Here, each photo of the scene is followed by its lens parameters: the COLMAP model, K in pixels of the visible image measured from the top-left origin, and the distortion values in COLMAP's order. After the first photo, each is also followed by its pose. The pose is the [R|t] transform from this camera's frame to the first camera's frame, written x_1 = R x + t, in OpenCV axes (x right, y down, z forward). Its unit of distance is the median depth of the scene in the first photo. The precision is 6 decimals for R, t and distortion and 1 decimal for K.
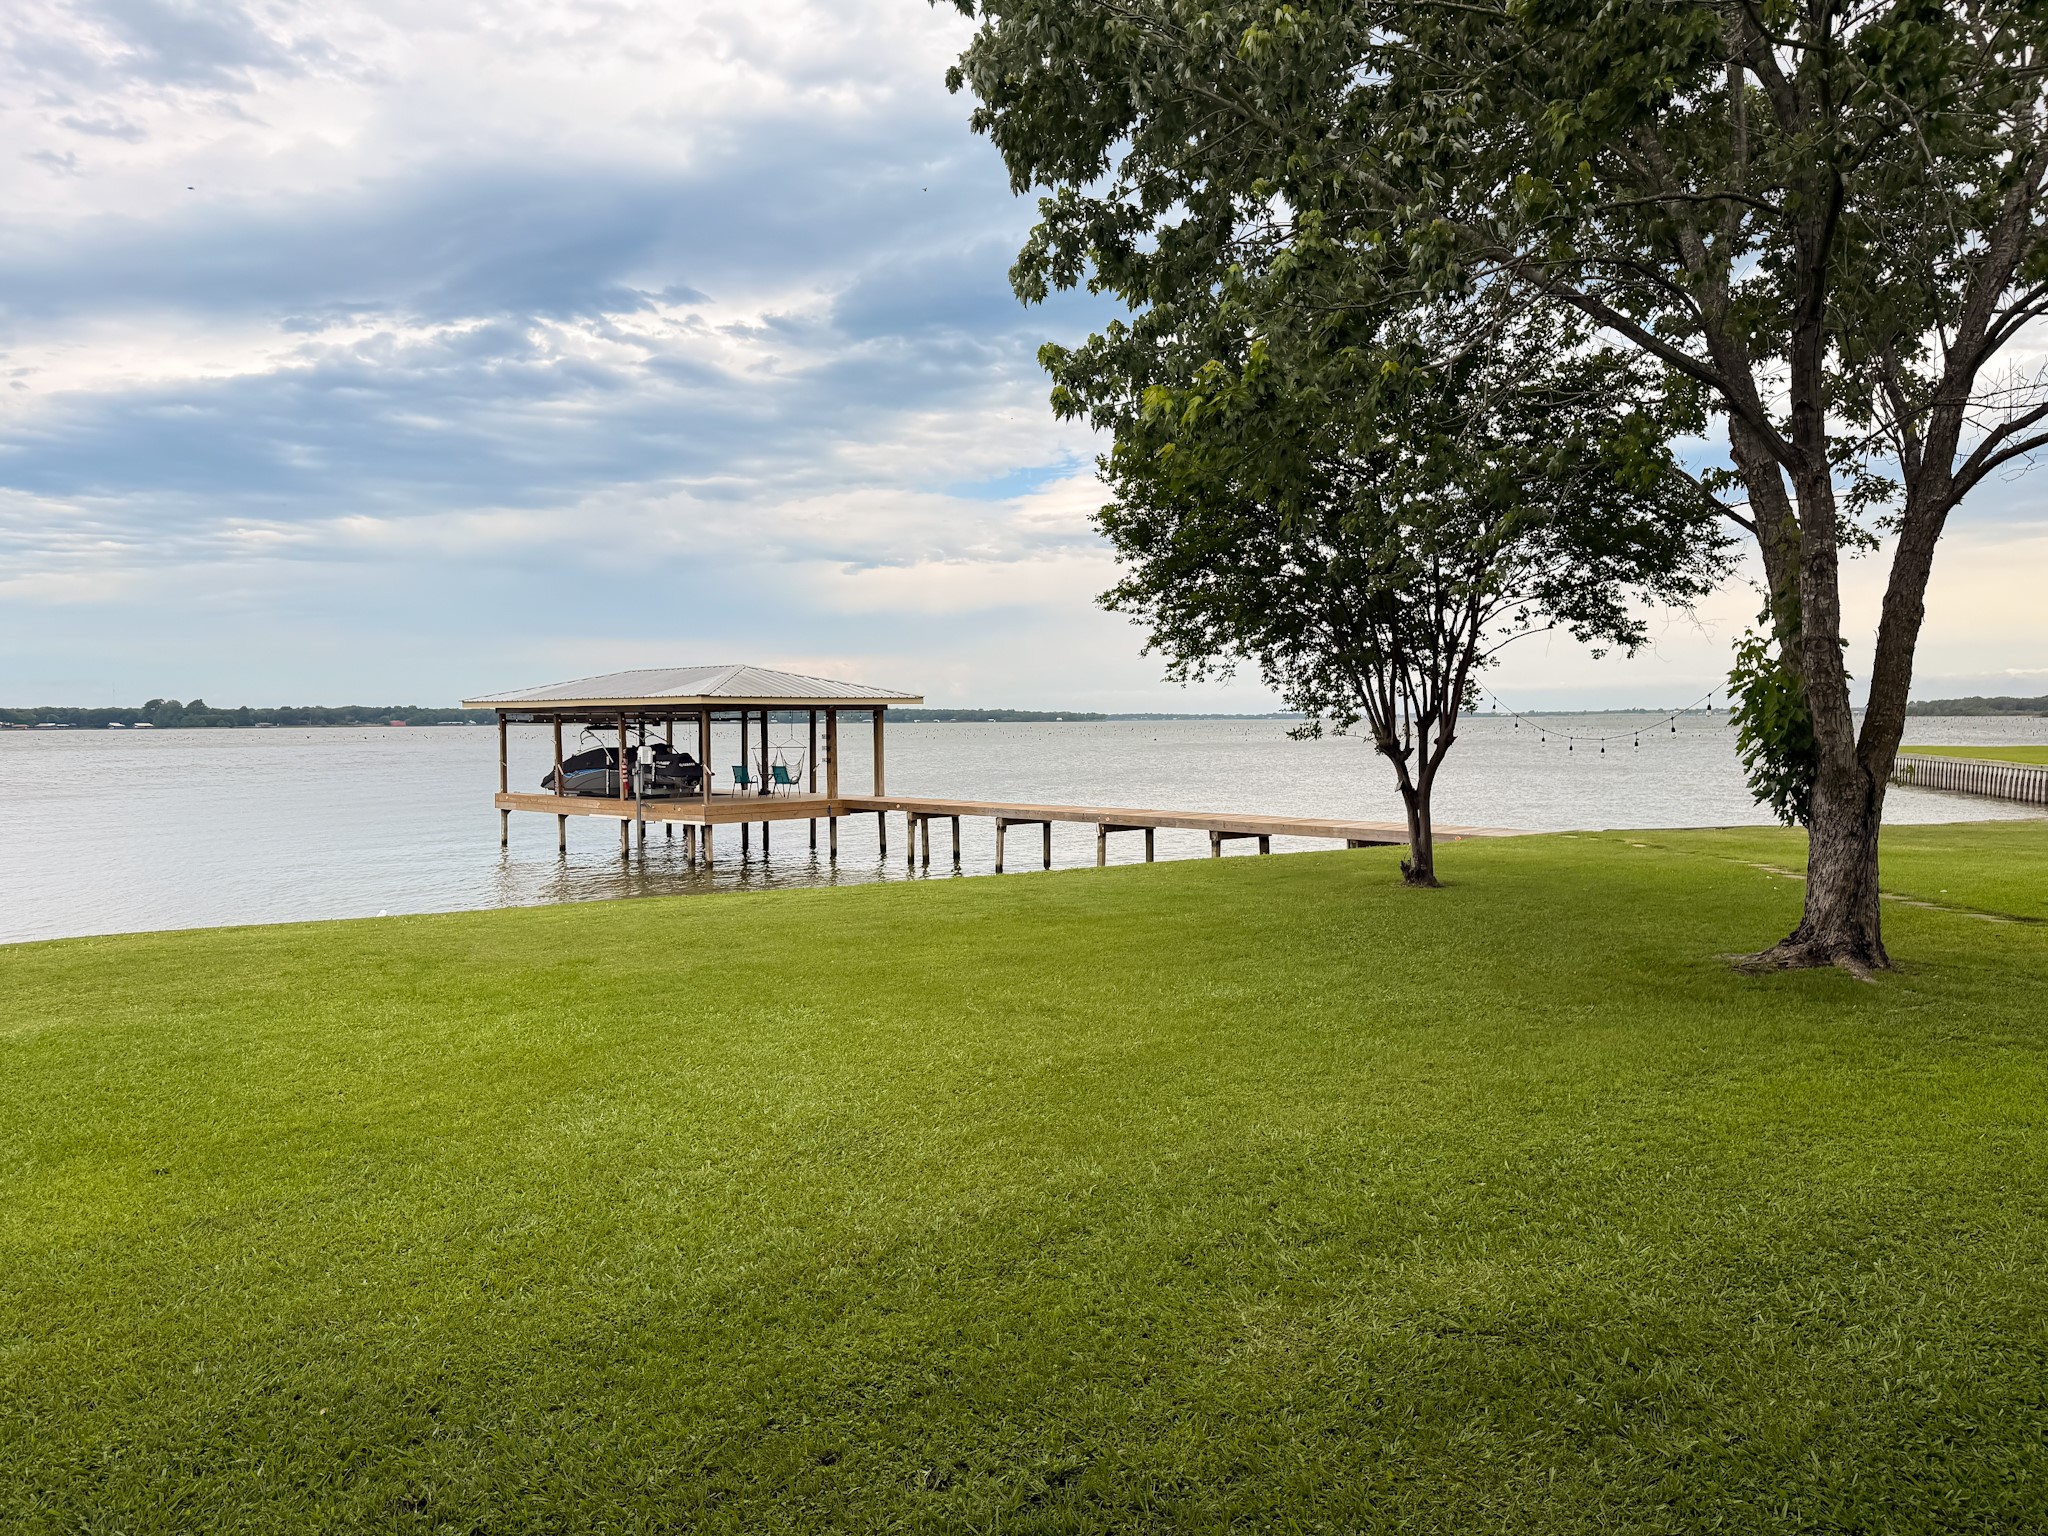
lens RADIAL K [[1458.2, 0, 1024.0], [0, 1458.2, 768.0], [0, 0, 1]] dist [0.116138, -0.110577]
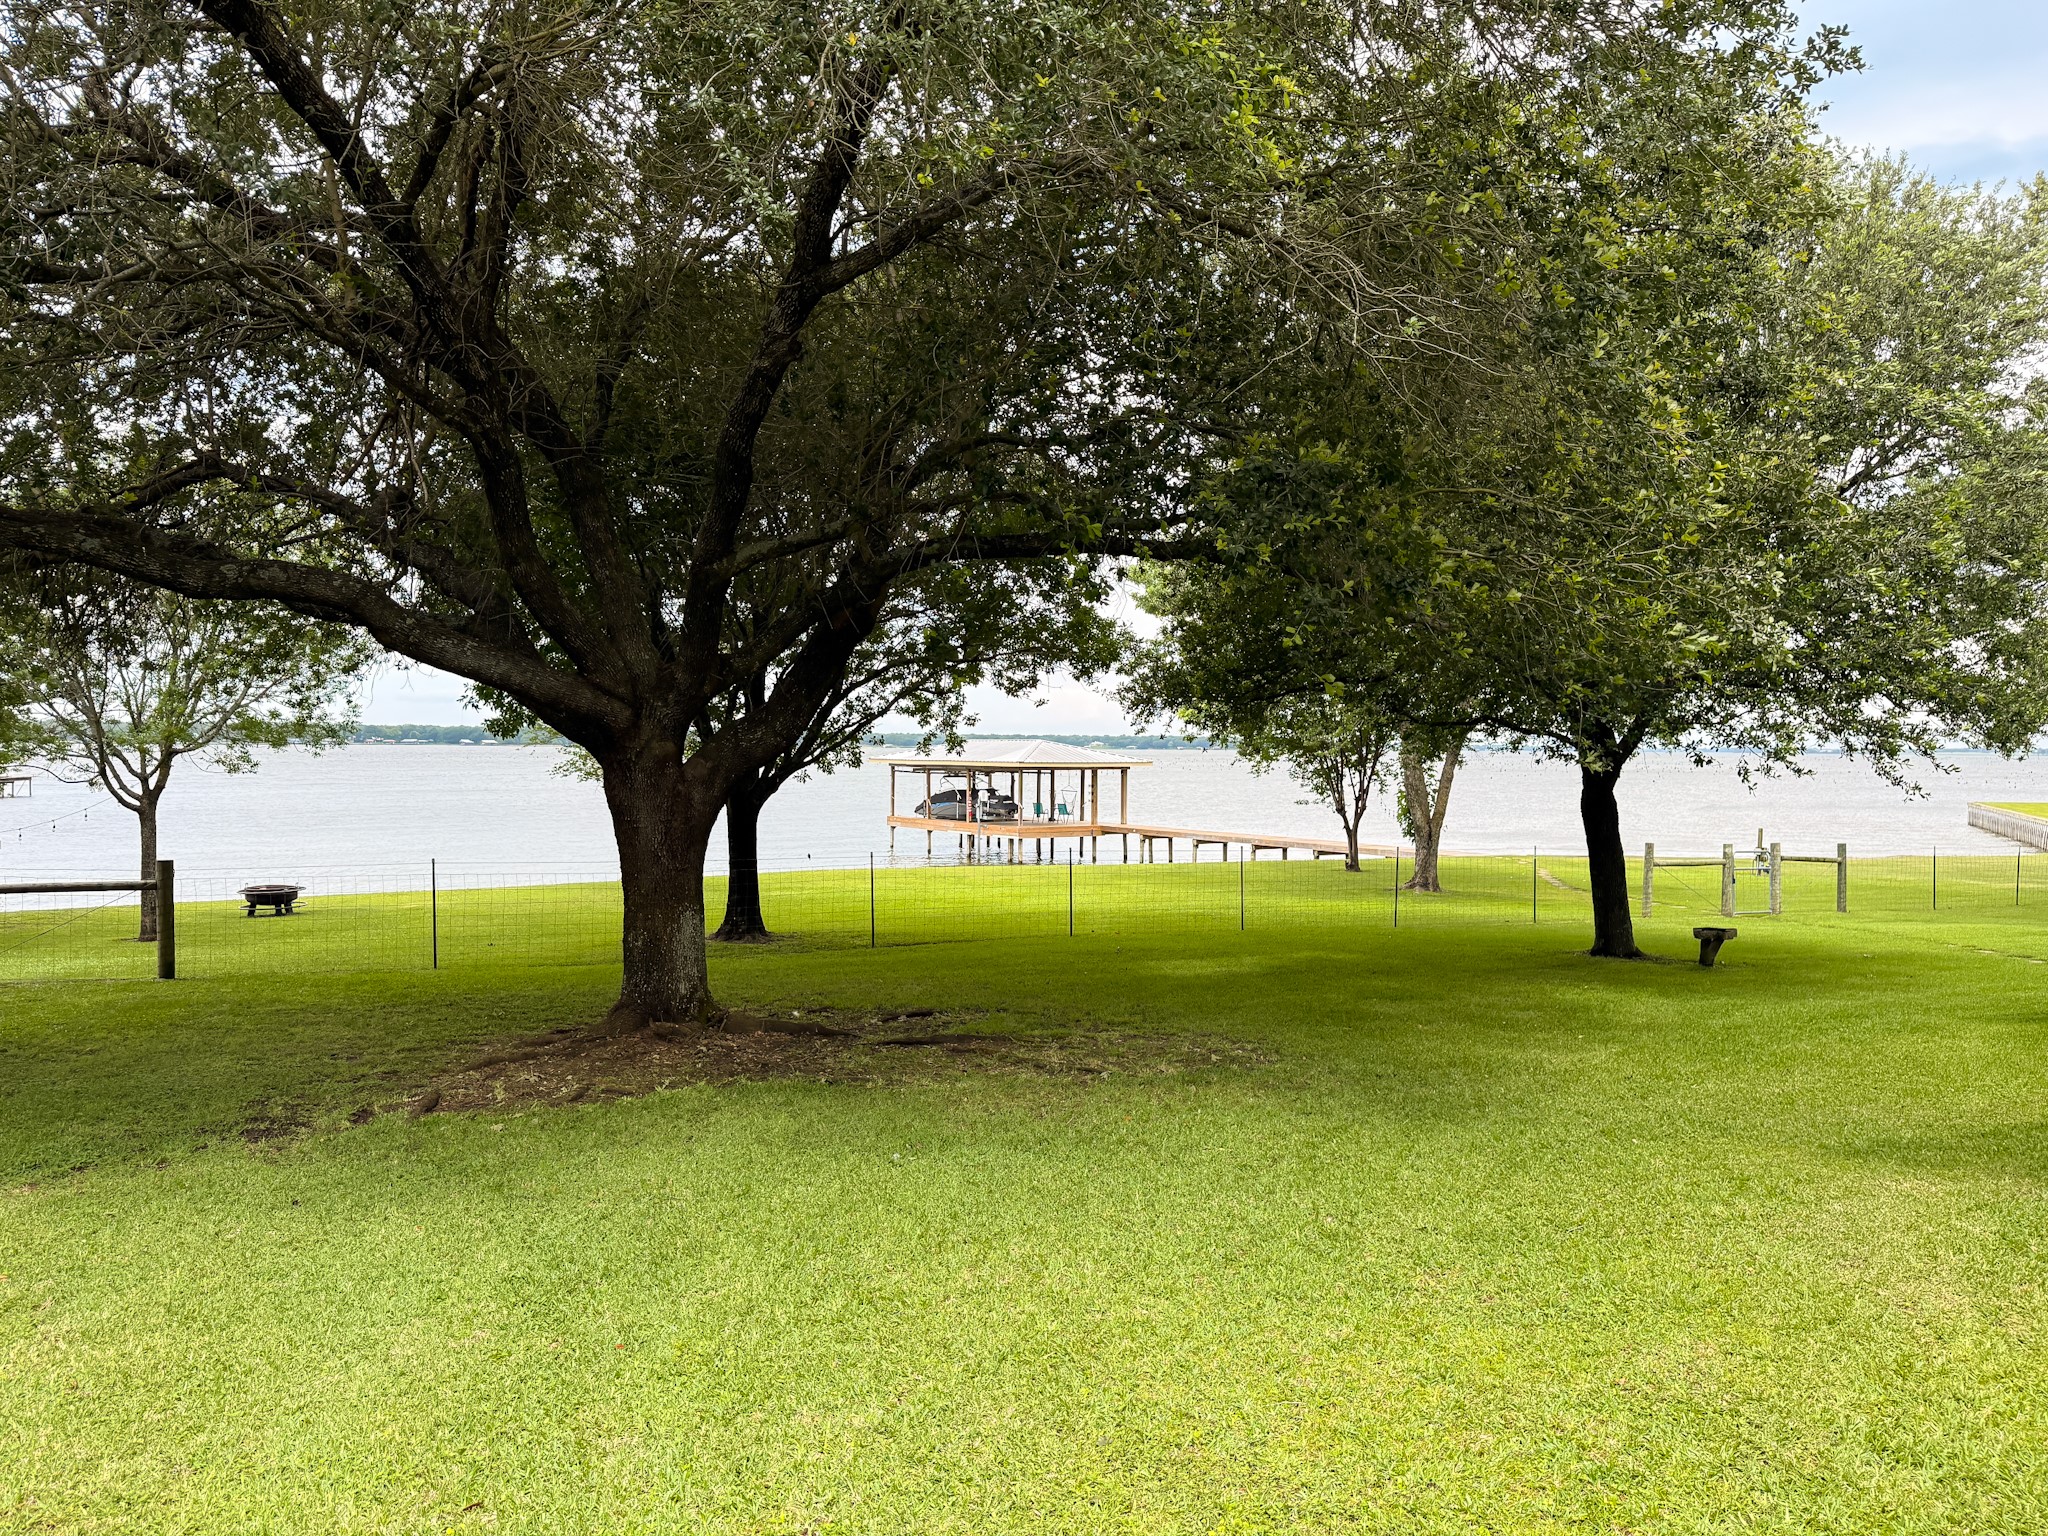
lens RADIAL K [[1467.6, 0, 1024.0], [0, 1467.6, 768.0], [0, 0, 1]] dist [0.072501, -0.111459]
pose [[0.983094, 0.020114, -0.181991, 0.085391], [-0.023258, 0.999615, -0.015153, -0.015050], [0.181616, 0.019129, 0.983183, -0.599702]]
